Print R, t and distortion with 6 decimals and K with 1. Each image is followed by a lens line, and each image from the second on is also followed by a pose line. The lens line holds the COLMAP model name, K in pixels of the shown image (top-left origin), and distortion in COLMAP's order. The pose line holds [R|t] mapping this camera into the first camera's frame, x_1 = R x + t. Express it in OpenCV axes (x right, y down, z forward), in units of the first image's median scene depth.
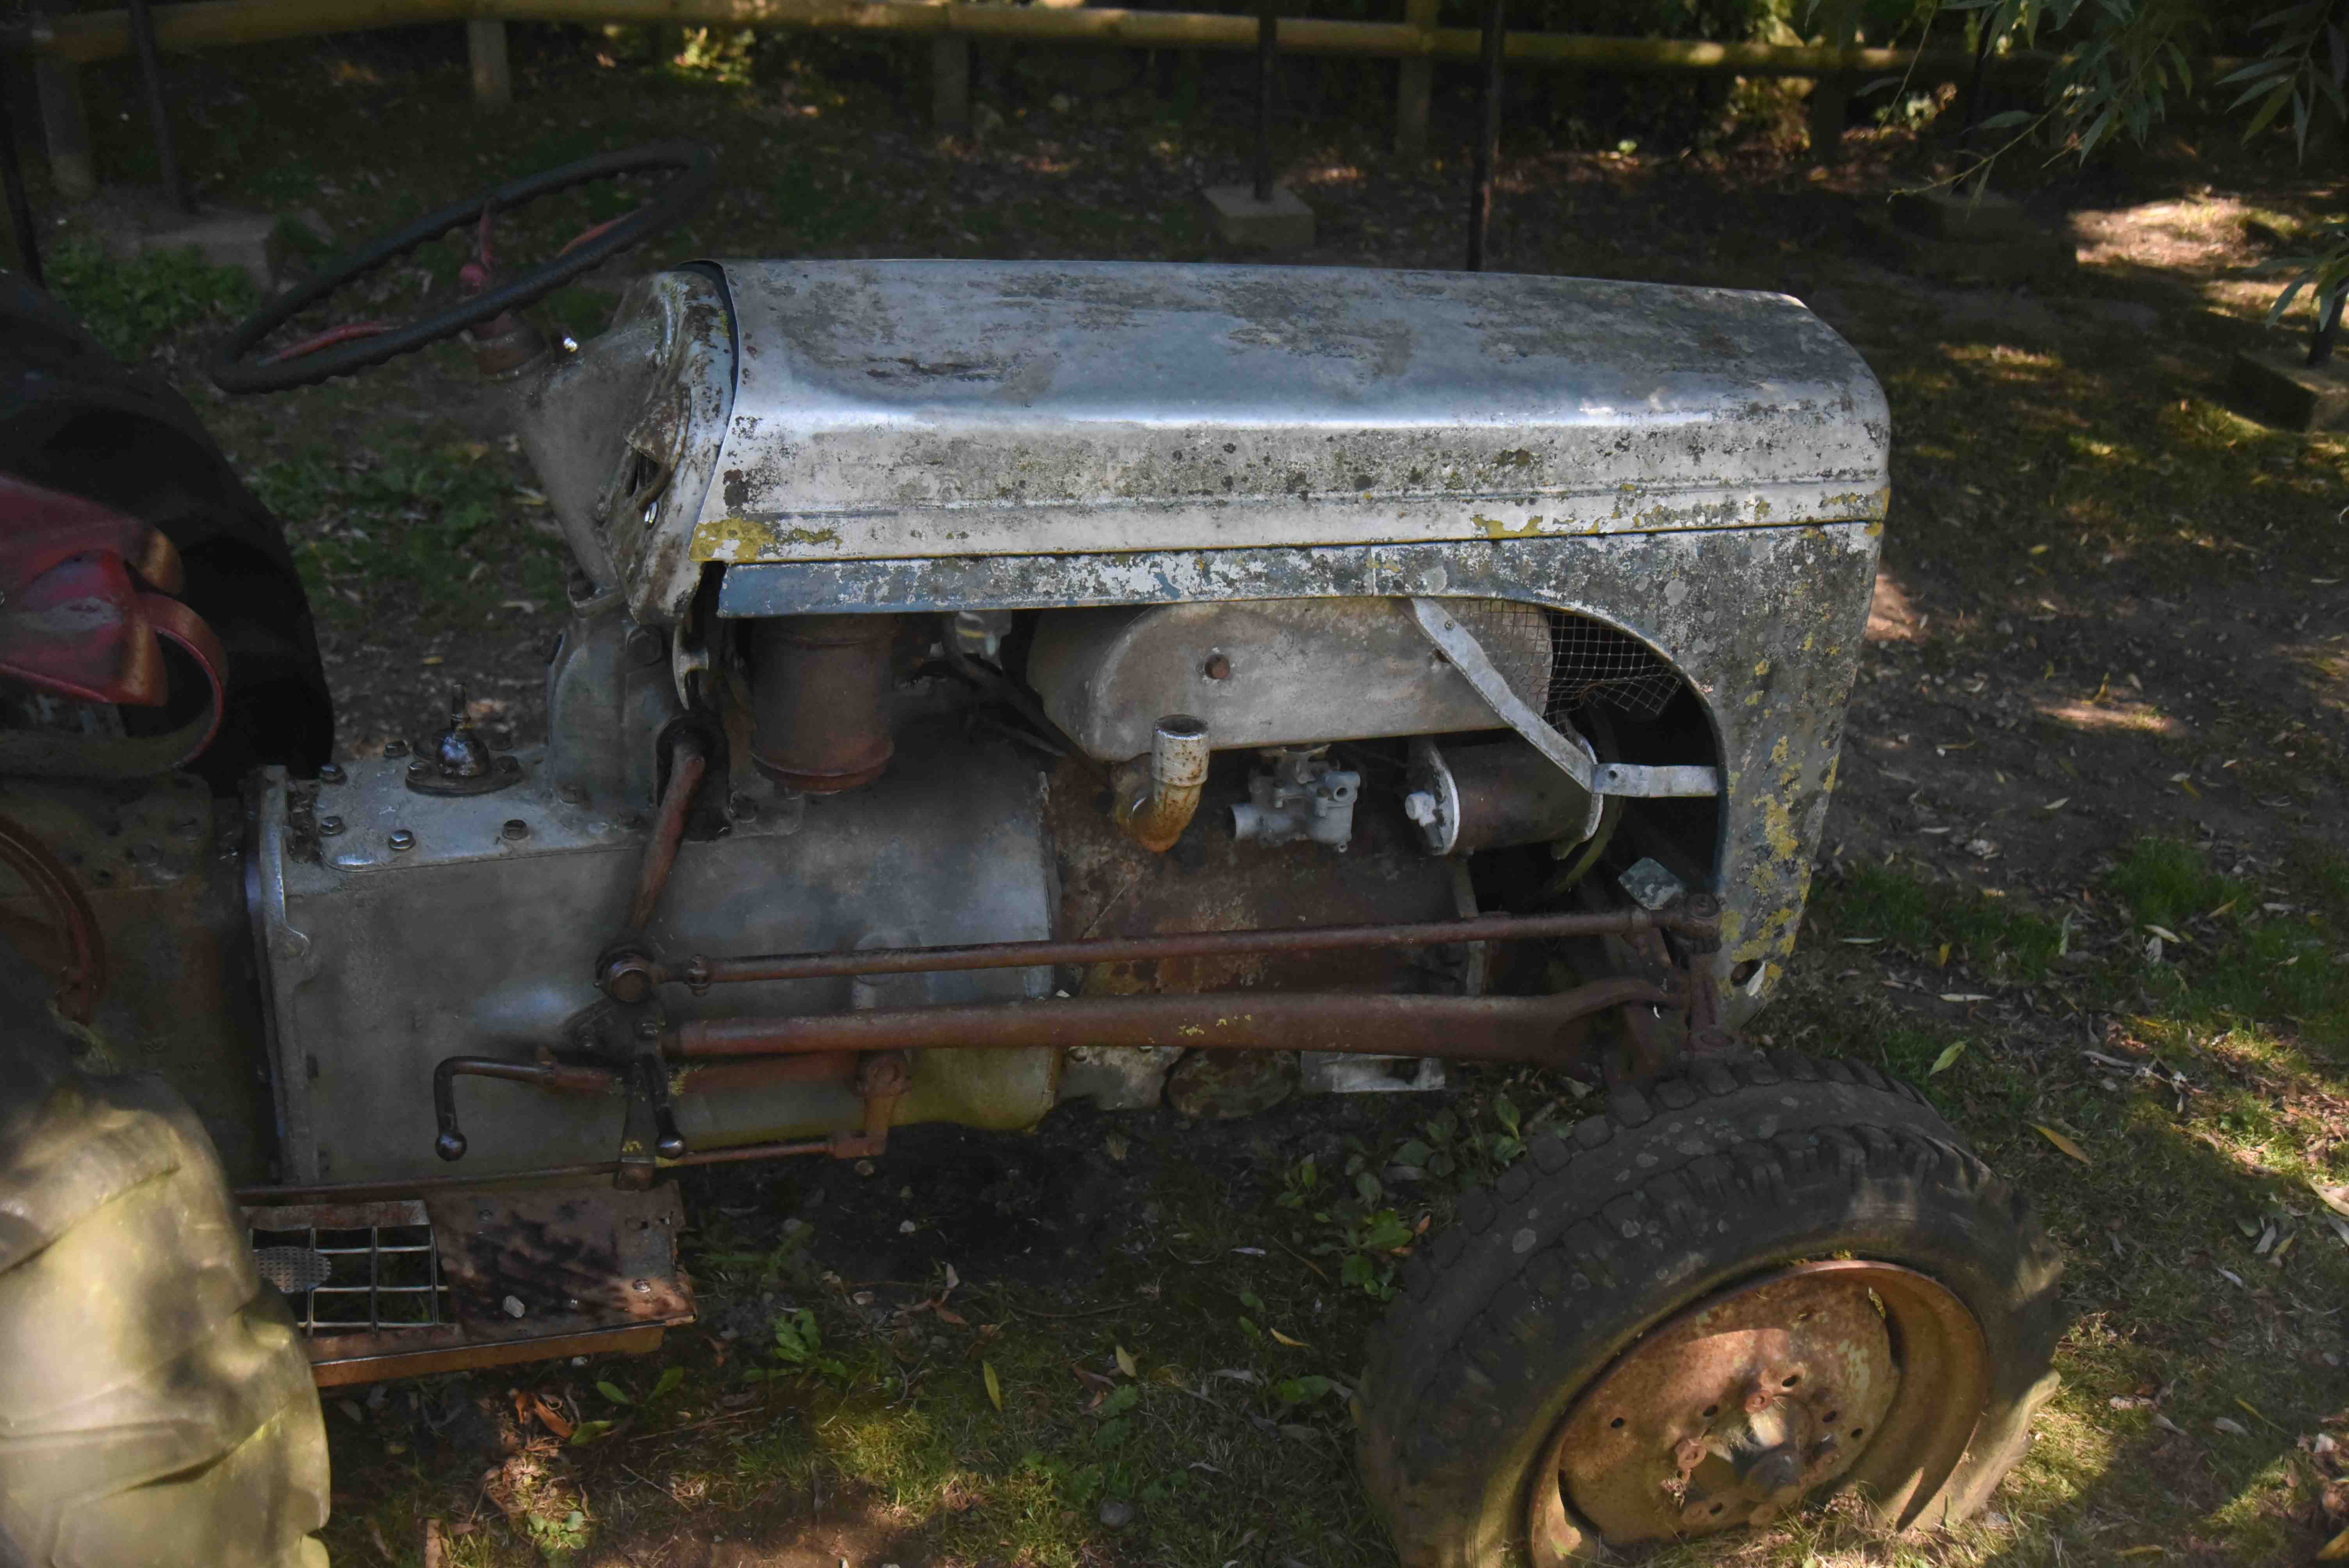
lens RADIAL K [[2221.4, 0, 1174.5], [0, 2221.4, 834.5], [0, 0, 1]] dist [-0.040810, 0.060337]
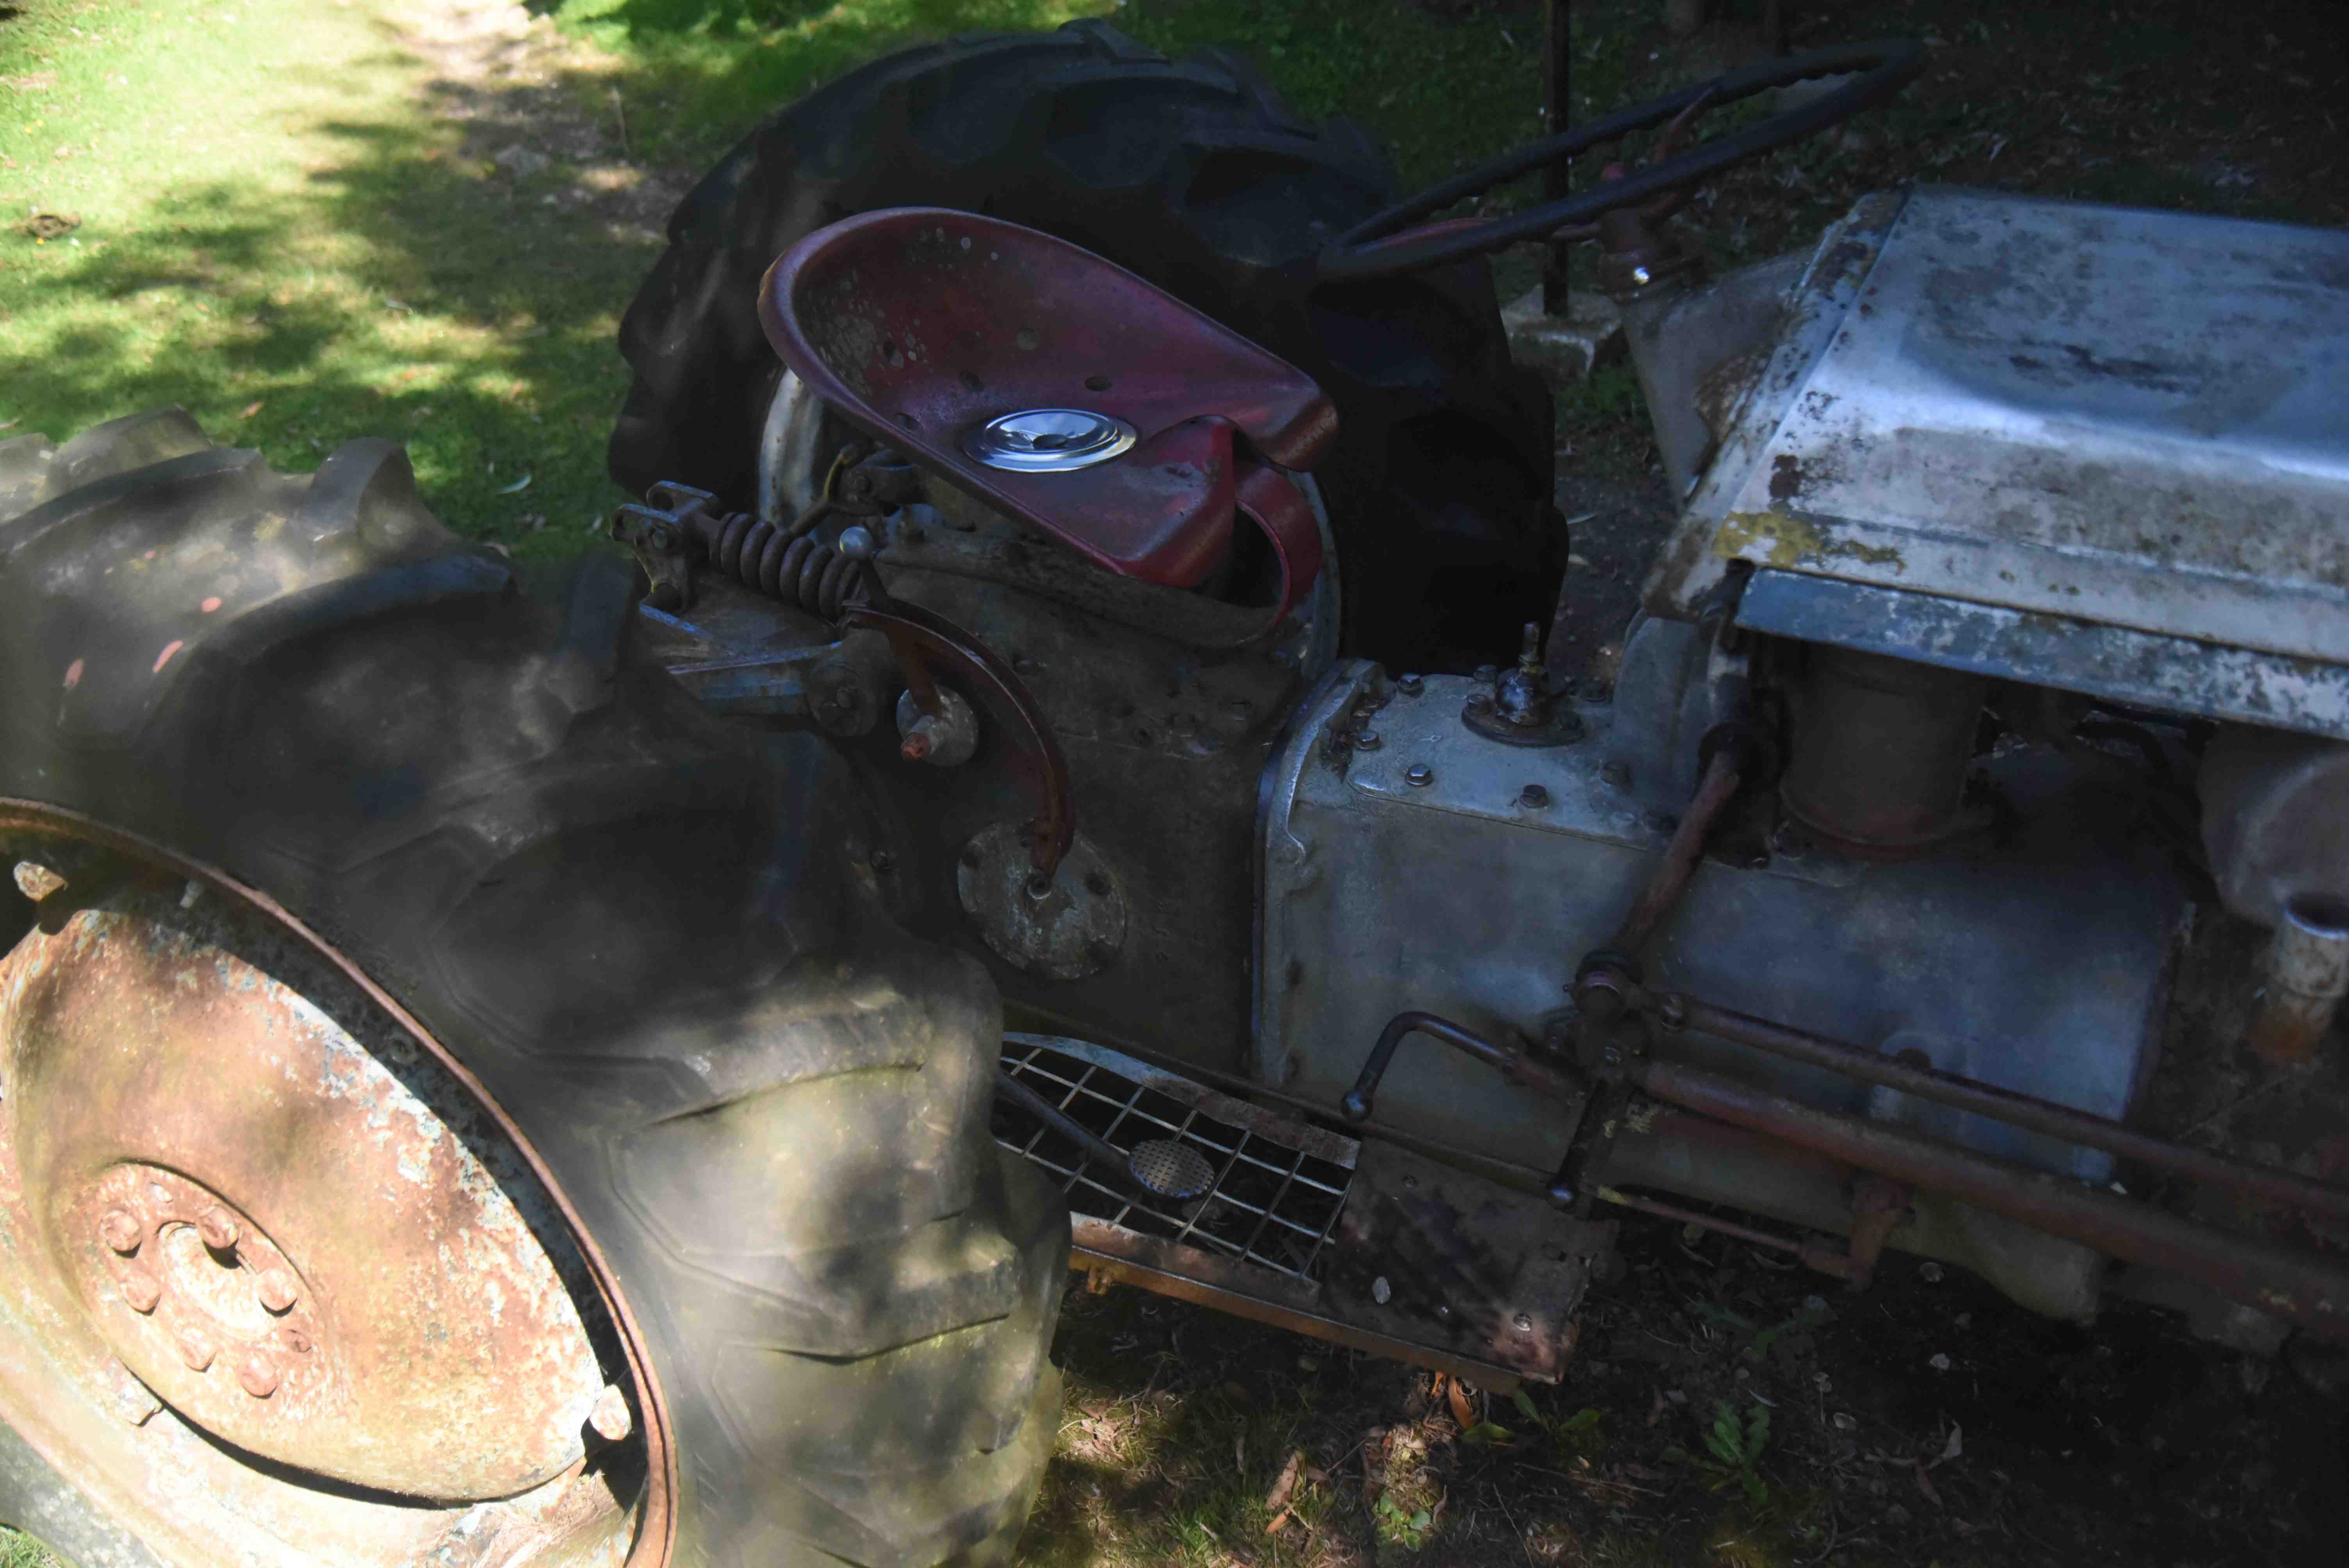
lens RADIAL K [[2221.4, 0, 1174.5], [0, 2221.4, 834.5], [0, 0, 1]] dist [-0.040810, 0.060337]
pose [[0.738784, 0.280155, -0.612954, 0.162543], [-0.238153, 0.959349, 0.151434, -0.095238], [0.630462, 0.034100, 0.775471, 0.222405]]
